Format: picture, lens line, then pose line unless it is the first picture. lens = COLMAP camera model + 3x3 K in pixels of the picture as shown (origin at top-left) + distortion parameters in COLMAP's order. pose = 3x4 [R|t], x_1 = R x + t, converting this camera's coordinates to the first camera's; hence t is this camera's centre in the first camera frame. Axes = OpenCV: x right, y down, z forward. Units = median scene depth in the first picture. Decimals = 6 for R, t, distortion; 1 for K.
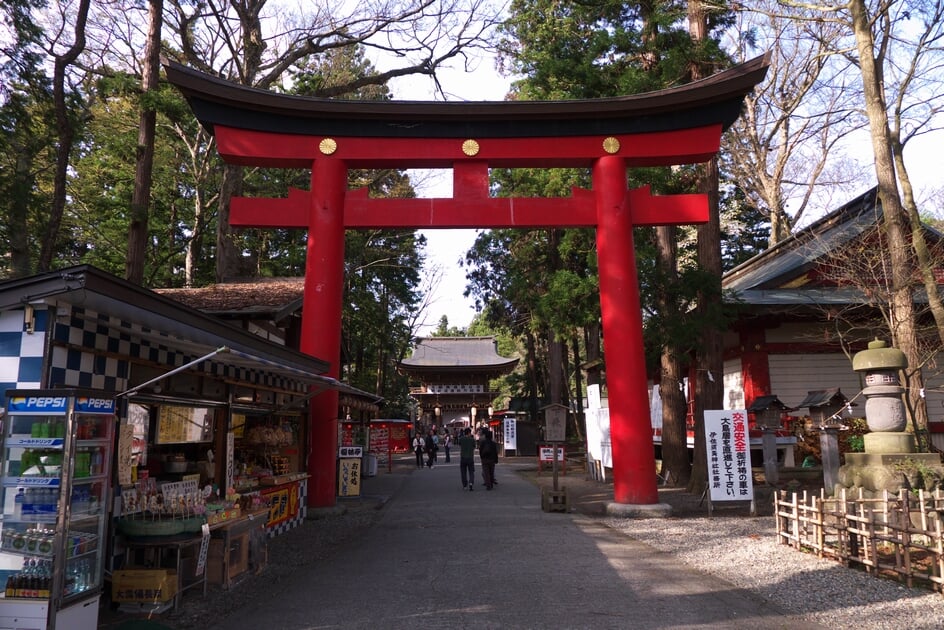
lens RADIAL K [[652.2, 0, 472.0], [0, 652.2, 315.0], [0, 0, 1]] dist [0.024611, -0.000483]
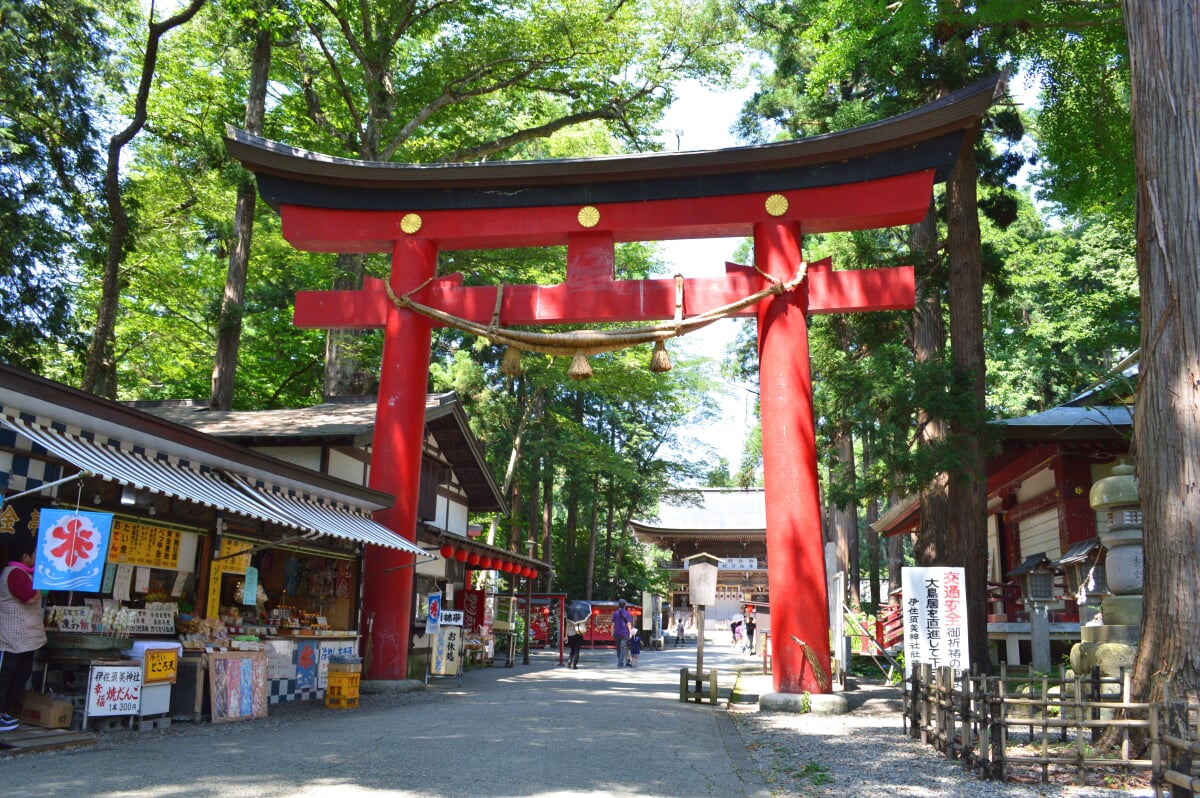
lens RADIAL K [[961.1, 0, 600.0], [0, 961.1, 399.0], [0, 0, 1]] dist [-0.002981, -0.000254]
pose [[0.984358, -0.009061, -0.175948, 0.209868], [-0.001770, 0.998118, -0.061305, 0.026218], [0.176172, 0.060658, 0.982489, -0.094876]]
